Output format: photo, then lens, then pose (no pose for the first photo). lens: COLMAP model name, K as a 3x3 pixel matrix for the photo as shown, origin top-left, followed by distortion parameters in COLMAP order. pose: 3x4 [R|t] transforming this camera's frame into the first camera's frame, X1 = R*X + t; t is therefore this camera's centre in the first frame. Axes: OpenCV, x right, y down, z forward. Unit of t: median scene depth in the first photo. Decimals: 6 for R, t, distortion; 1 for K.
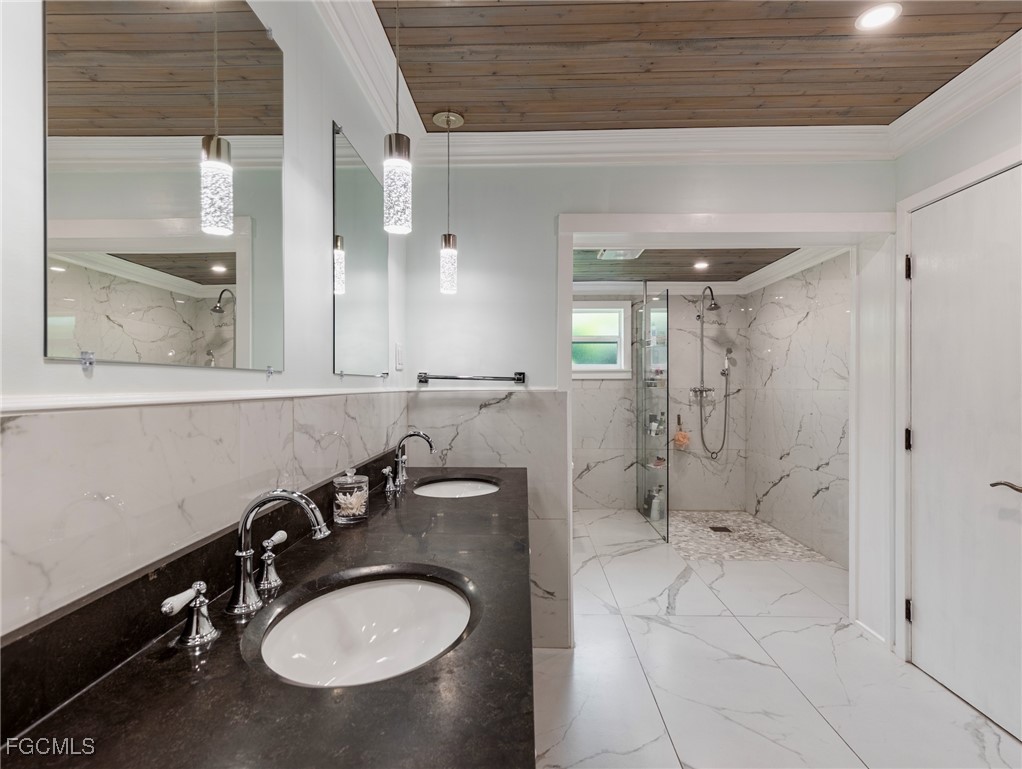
lens RADIAL K [[518.0, 0, 511.6], [0, 518.0, 384.0], [0, 0, 1]] dist [0.010284, -0.002412]
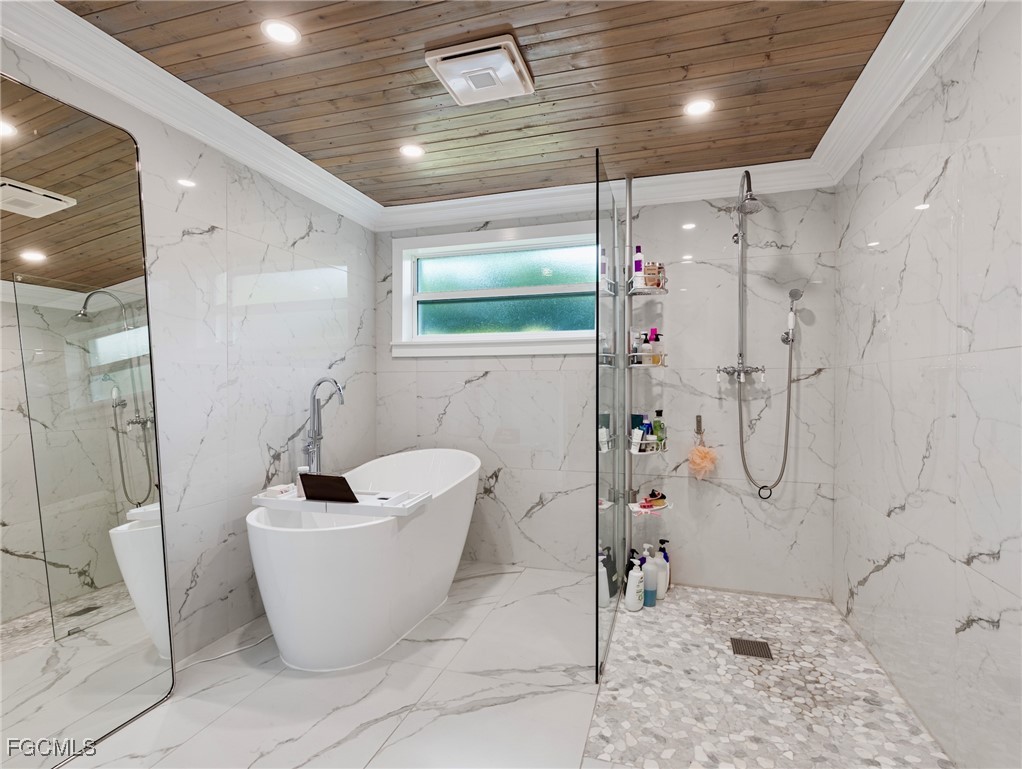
lens RADIAL K [[518.0, 0, 512.4], [0, 518.0, 388.3], [0, 0, 1]] dist [0.010284, -0.002412]
pose [[0.964959, -0.000186, -0.262401, 0.290341], [0.002401, 0.999964, 0.008118, 0.026383], [0.262390, -0.008464, 0.964925, 0.431968]]
